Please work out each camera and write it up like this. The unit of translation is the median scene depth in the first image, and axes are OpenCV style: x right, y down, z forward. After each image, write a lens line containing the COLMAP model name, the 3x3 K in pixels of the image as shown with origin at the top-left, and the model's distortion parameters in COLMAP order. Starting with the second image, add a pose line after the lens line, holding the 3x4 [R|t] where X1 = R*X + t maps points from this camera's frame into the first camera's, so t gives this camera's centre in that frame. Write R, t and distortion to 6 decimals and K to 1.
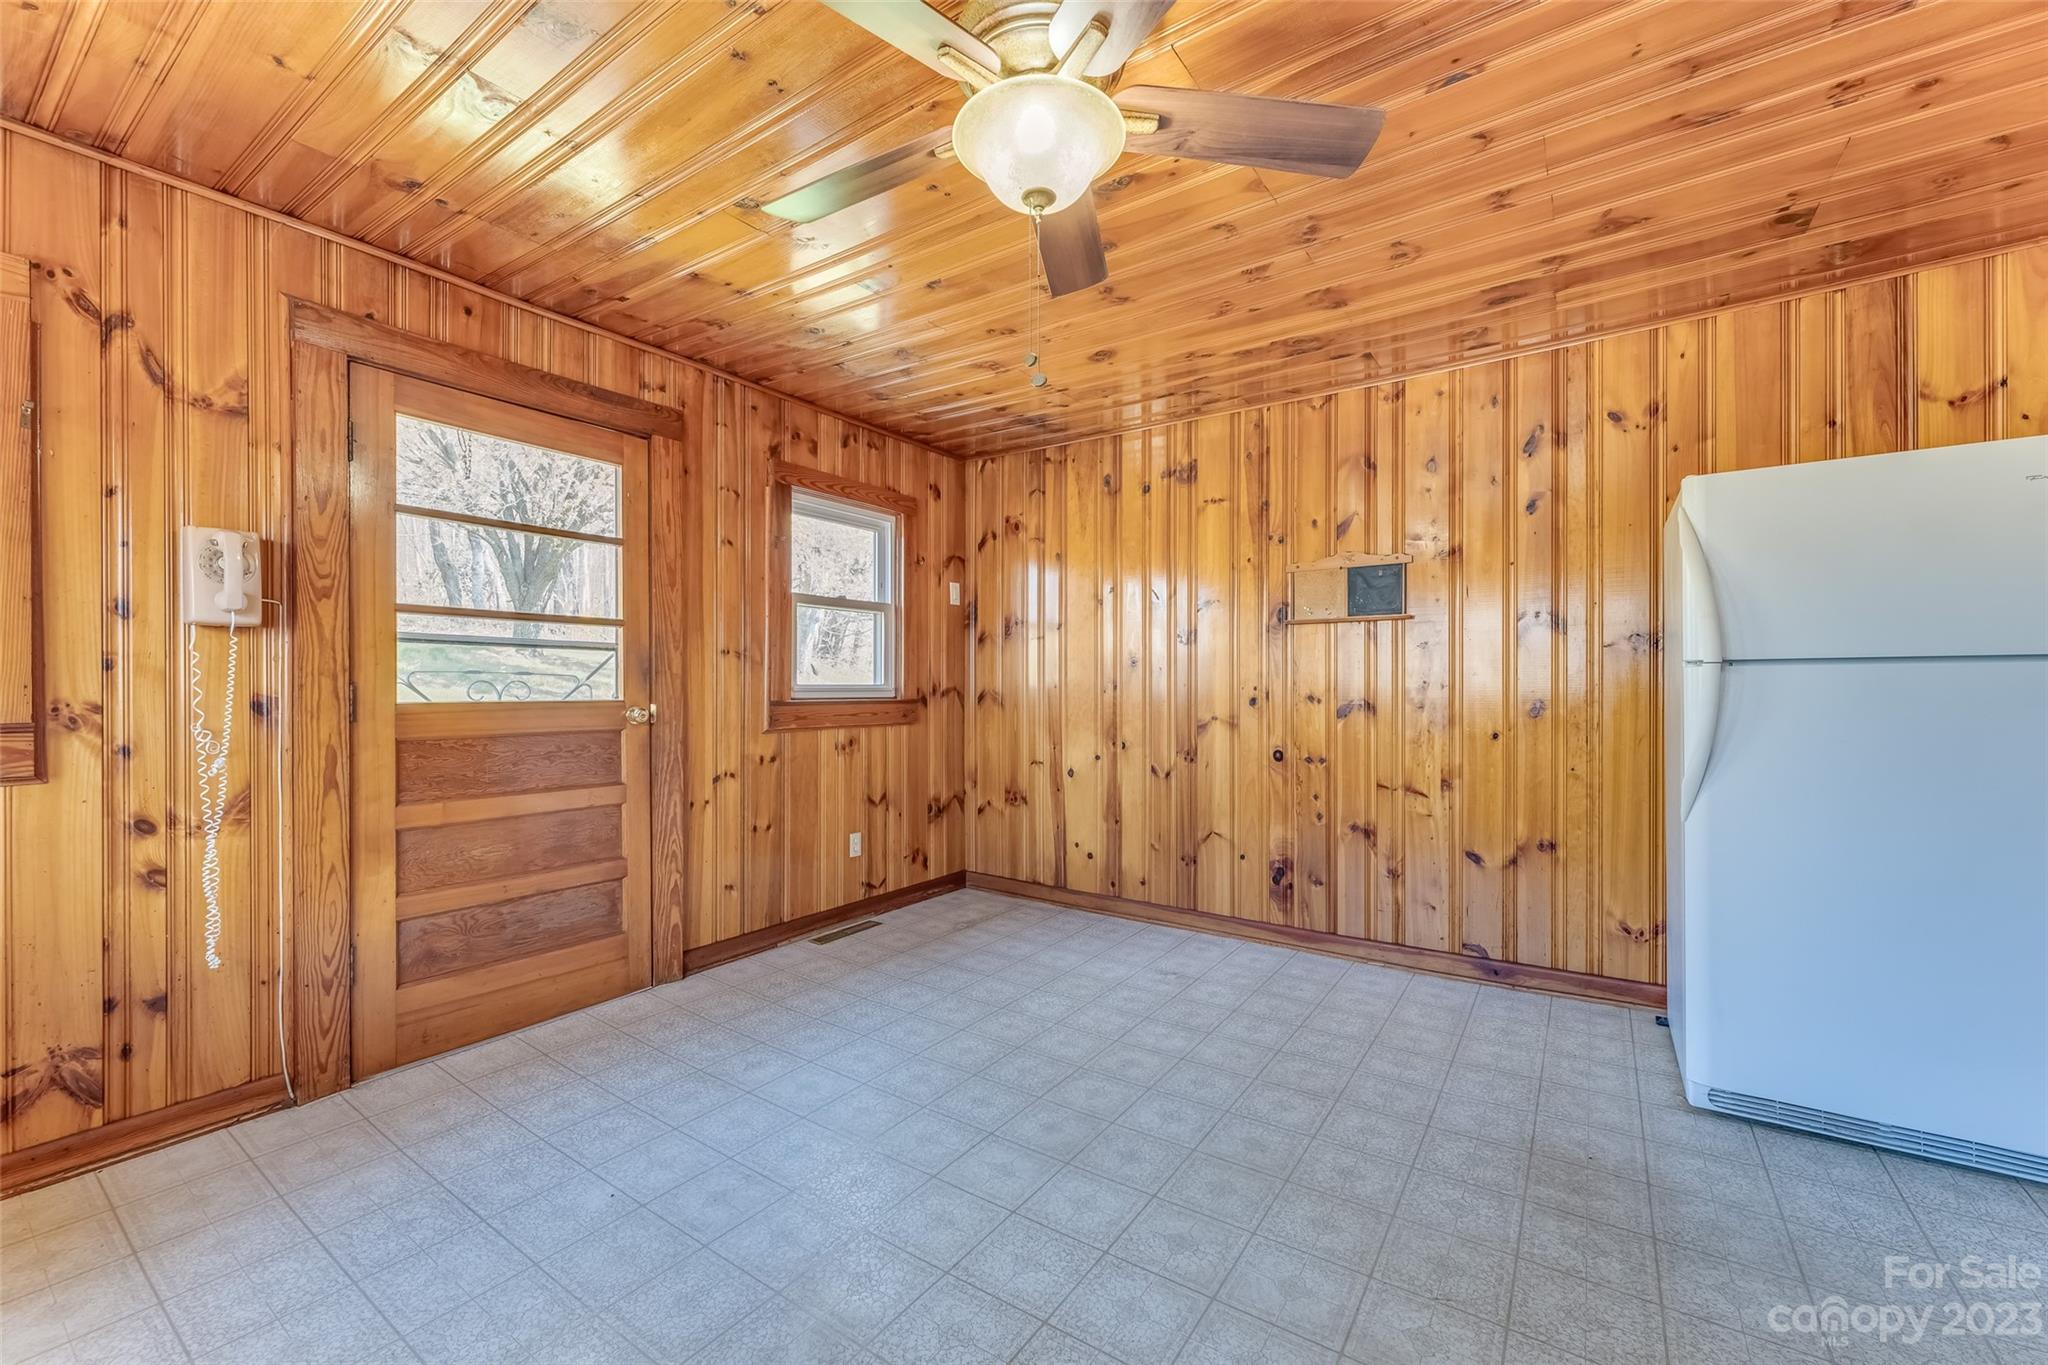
lens RADIAL K [[821.3, 0, 1024.1], [0, 821.3, 688.8], [0, 0, 1]] dist [0.000326, 0.000061]
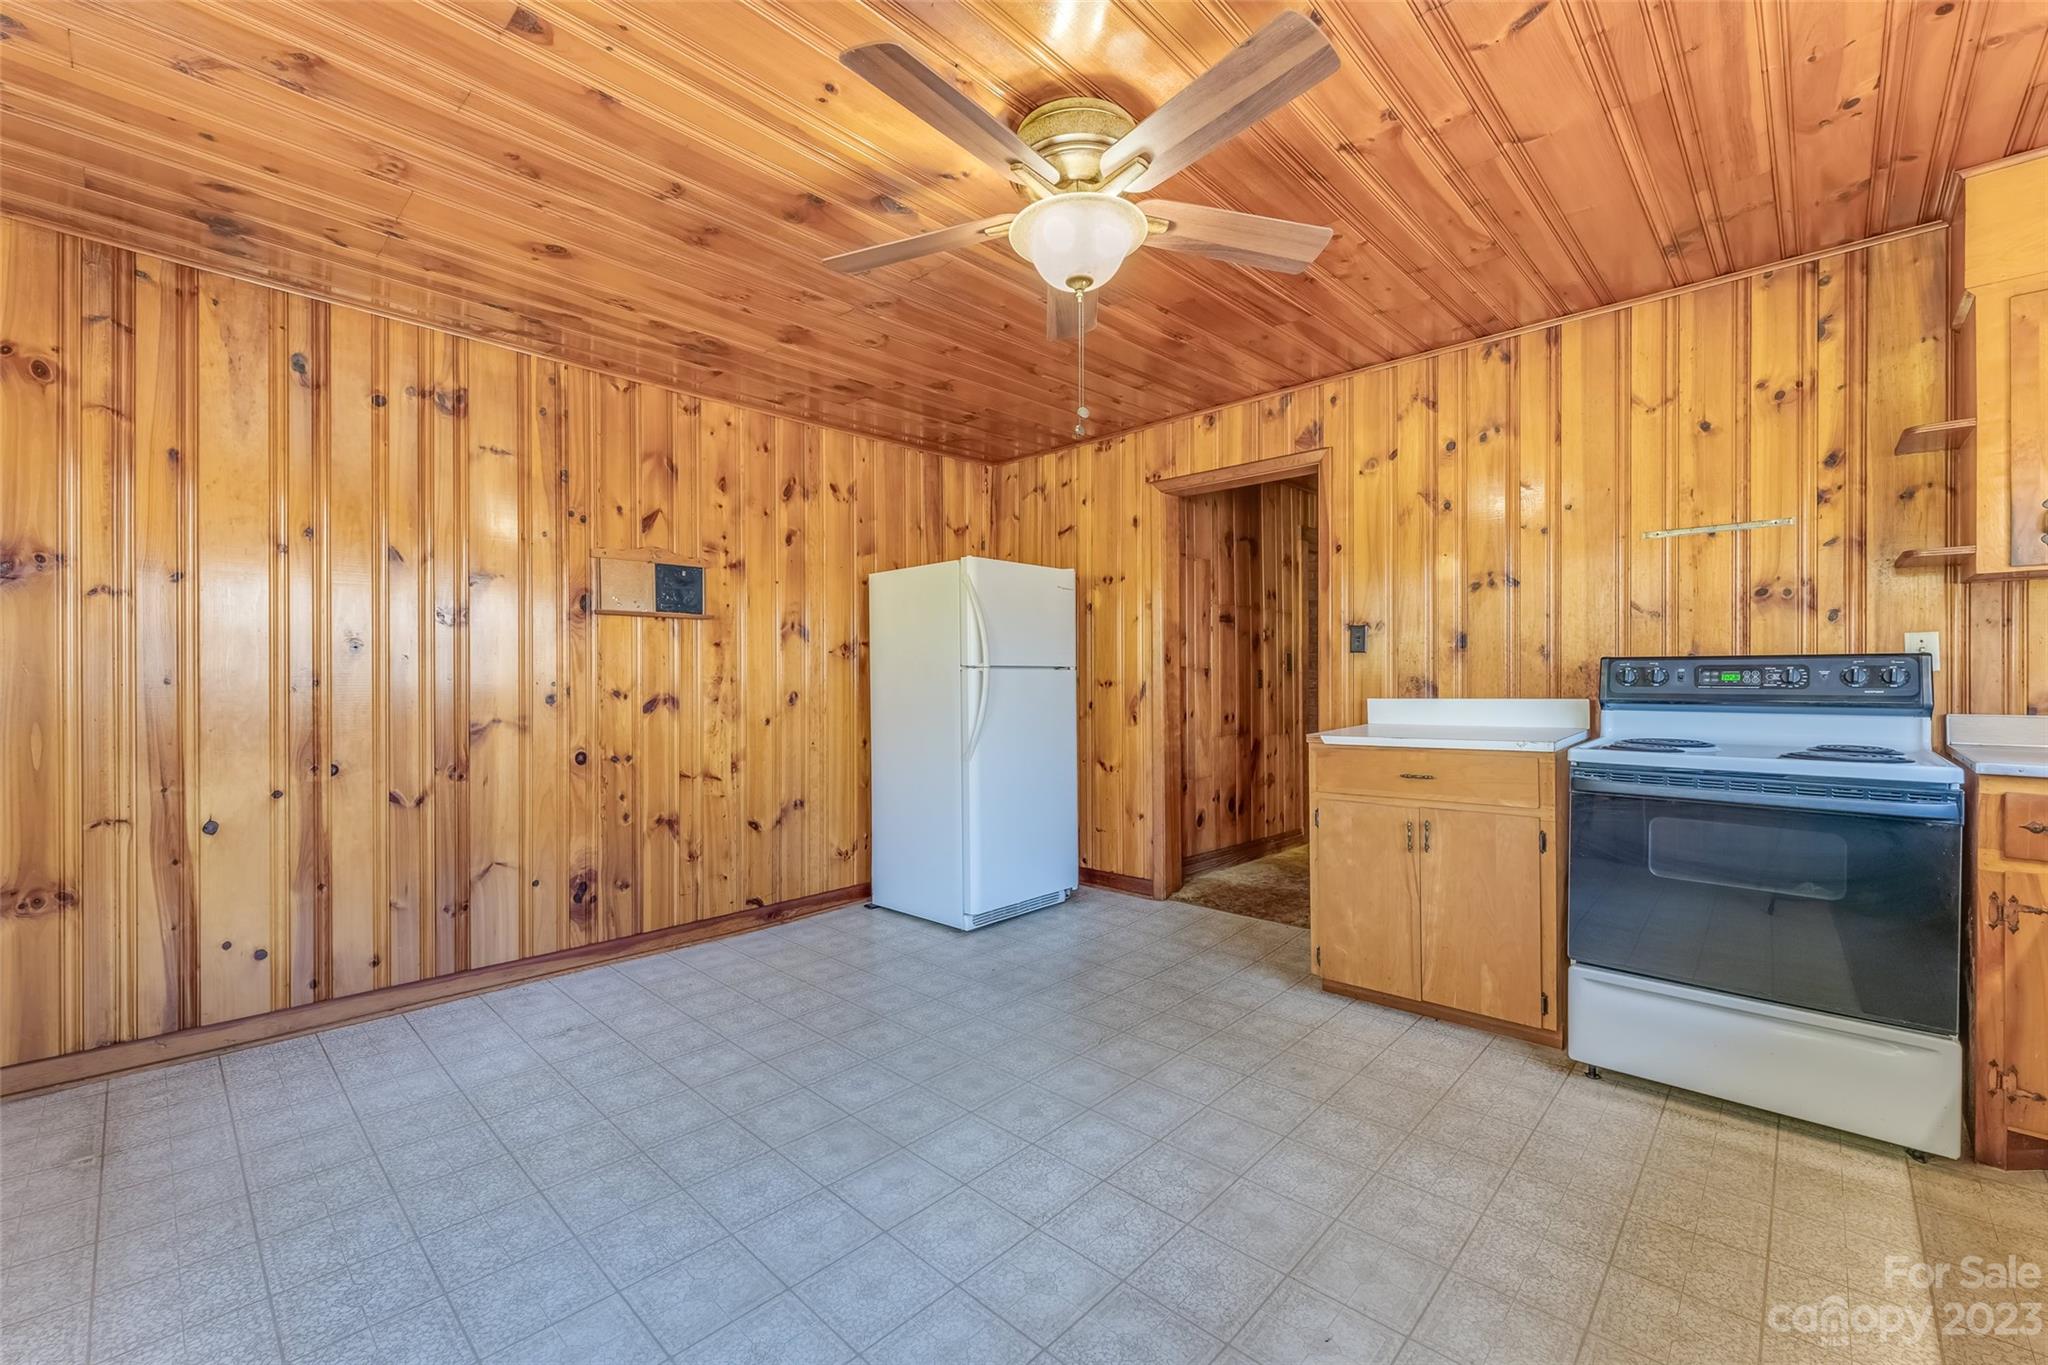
lens RADIAL K [[840.7, 0, 1024.0], [0, 840.7, 682.5], [0, 0, 1]] dist [0.001698, -0.000109]
pose [[0.149798, -0.000981, 0.988716, -0.537567], [0.004201, 0.999991, 0.000355, 0.000118], [-0.988708, 0.004101, 0.149801, 0.388839]]
